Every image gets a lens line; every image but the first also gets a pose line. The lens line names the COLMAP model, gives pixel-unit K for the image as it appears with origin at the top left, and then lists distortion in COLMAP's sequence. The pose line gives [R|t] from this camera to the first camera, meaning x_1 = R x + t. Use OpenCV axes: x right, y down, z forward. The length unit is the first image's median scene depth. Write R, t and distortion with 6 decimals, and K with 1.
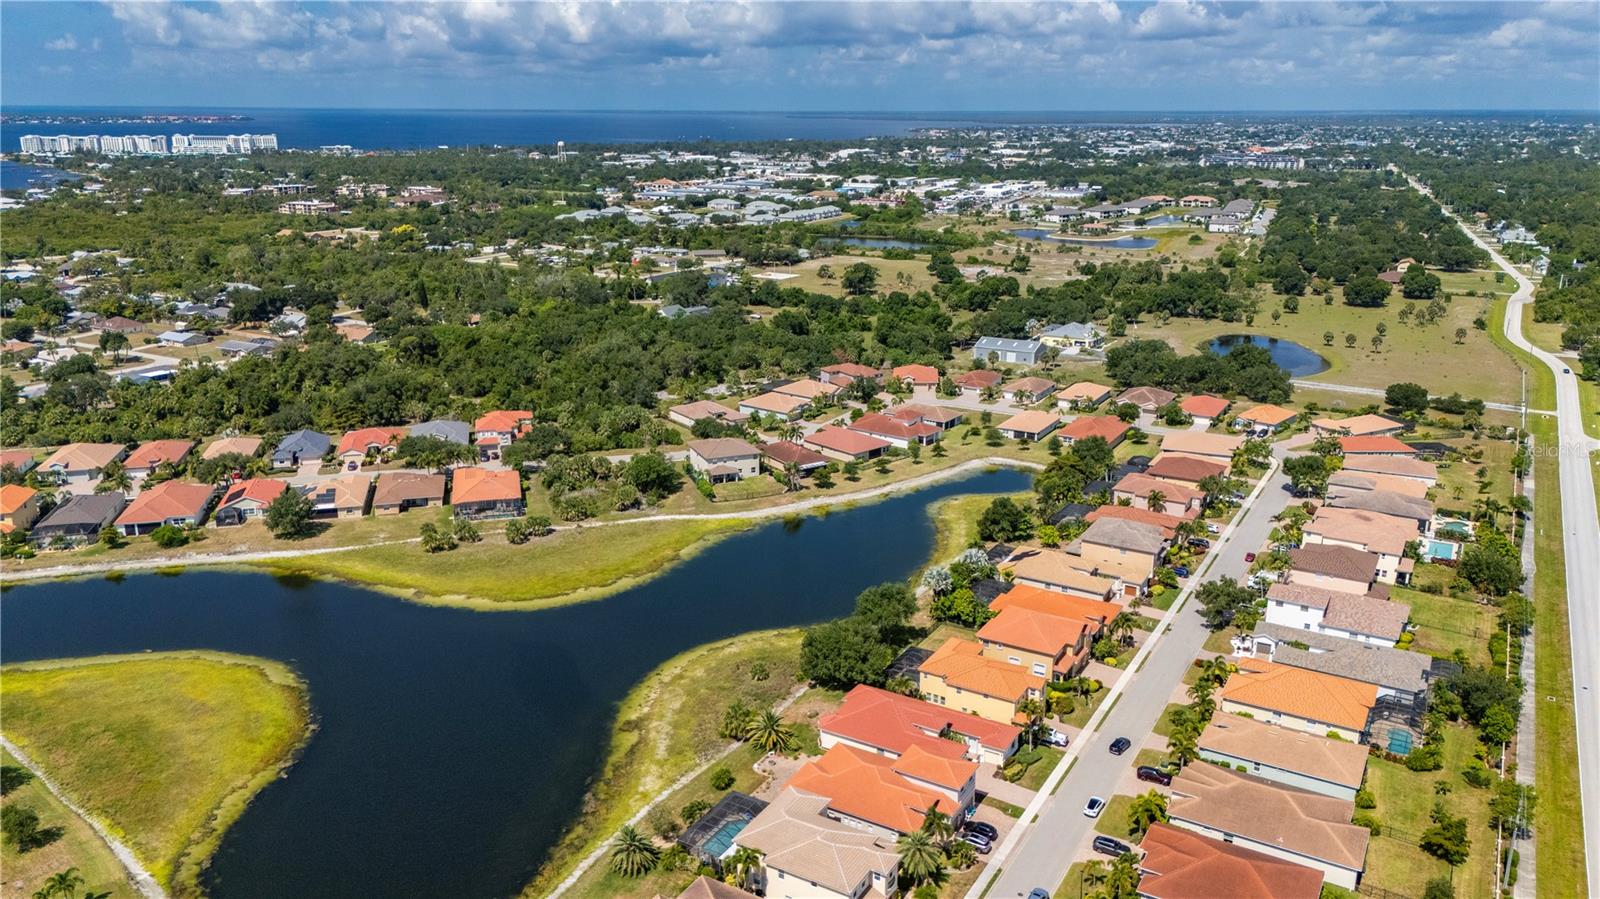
lens RADIAL K [[1192.6, 0, 805.8], [0, 1192.6, 451.7], [0, 0, 1]] dist [0.082571, -0.094327]
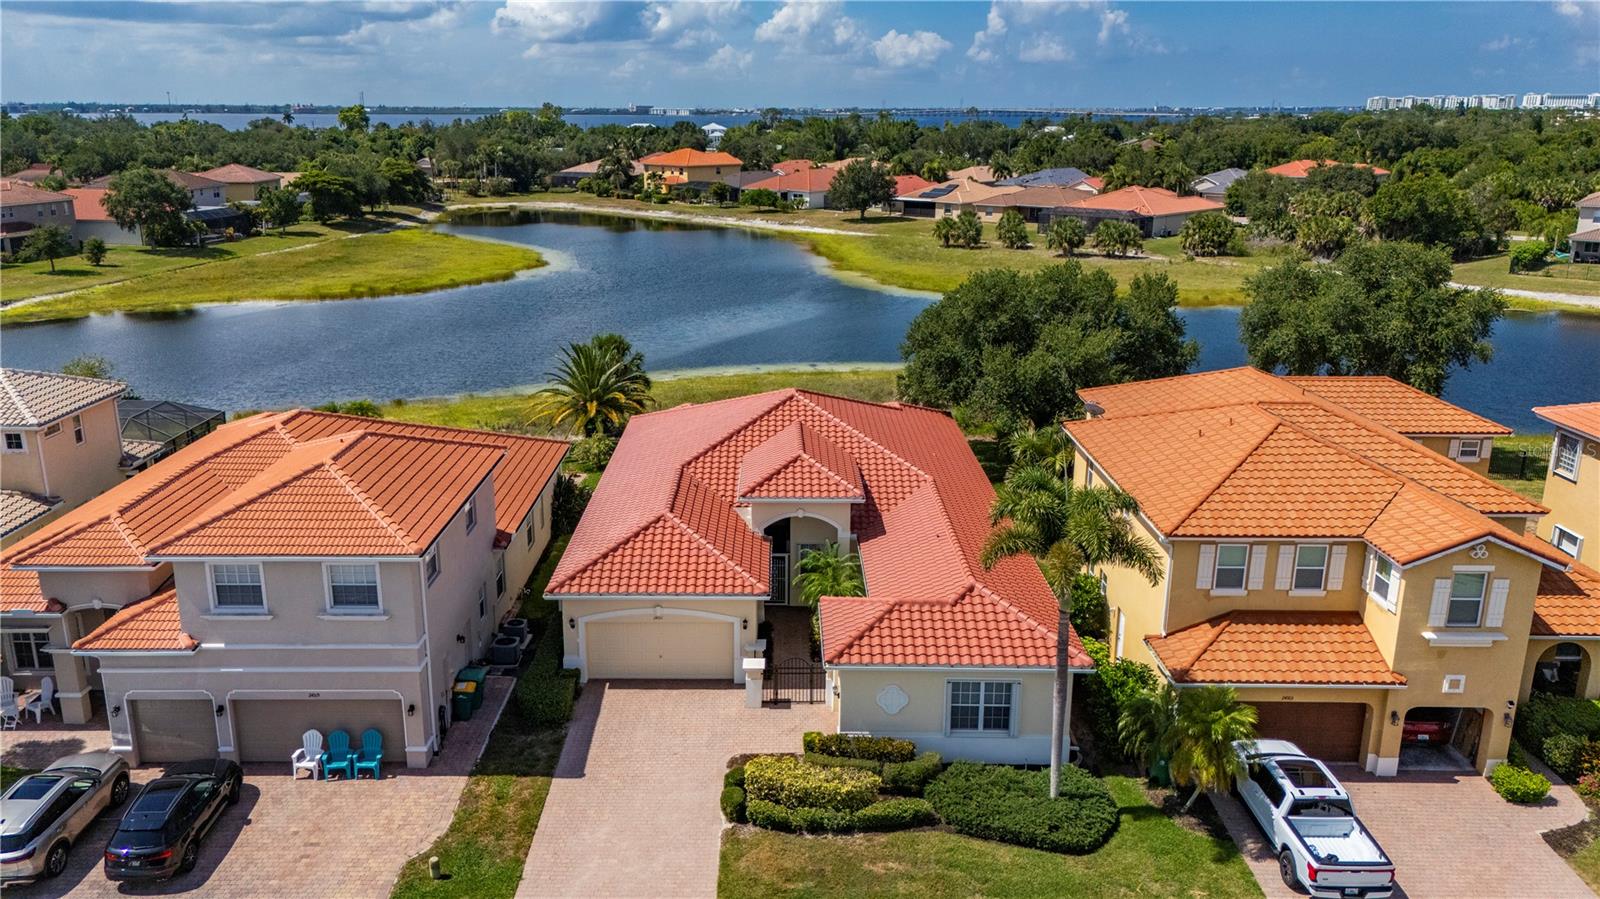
lens RADIAL K [[1208.1, 0, 766.5], [0, 1208.1, 450.4], [0, 0, 1]] dist [0.071399, -0.056713]
pose [[0.490465, 0.233390, -0.839627, 0.097943], [-0.246715, 0.961241, 0.123077, 0.062049], [0.835808, 0.146784, 0.529036, 0.281161]]
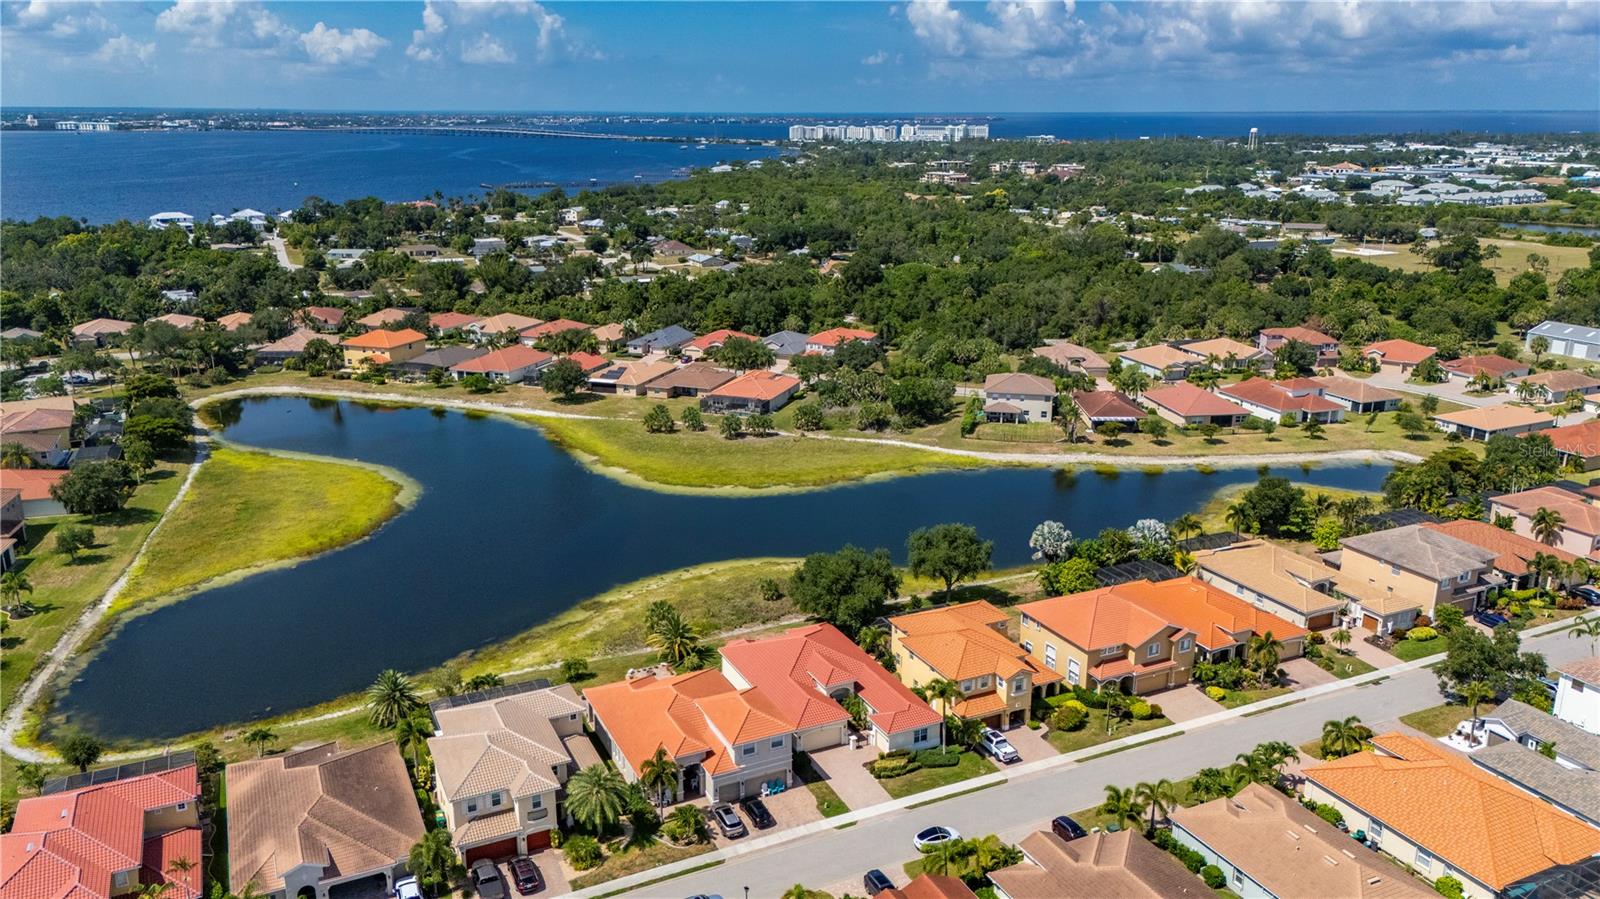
lens RADIAL K [[1204.0, 0, 803.6], [0, 1204.0, 431.4], [0, 0, 1]] dist [0.073383, -0.081866]
pose [[0.827323, 0.143806, -0.543007, 0.155141], [-0.156902, 0.987359, 0.022429, 0.019374], [0.539369, 0.066643, 0.839429, 0.111854]]
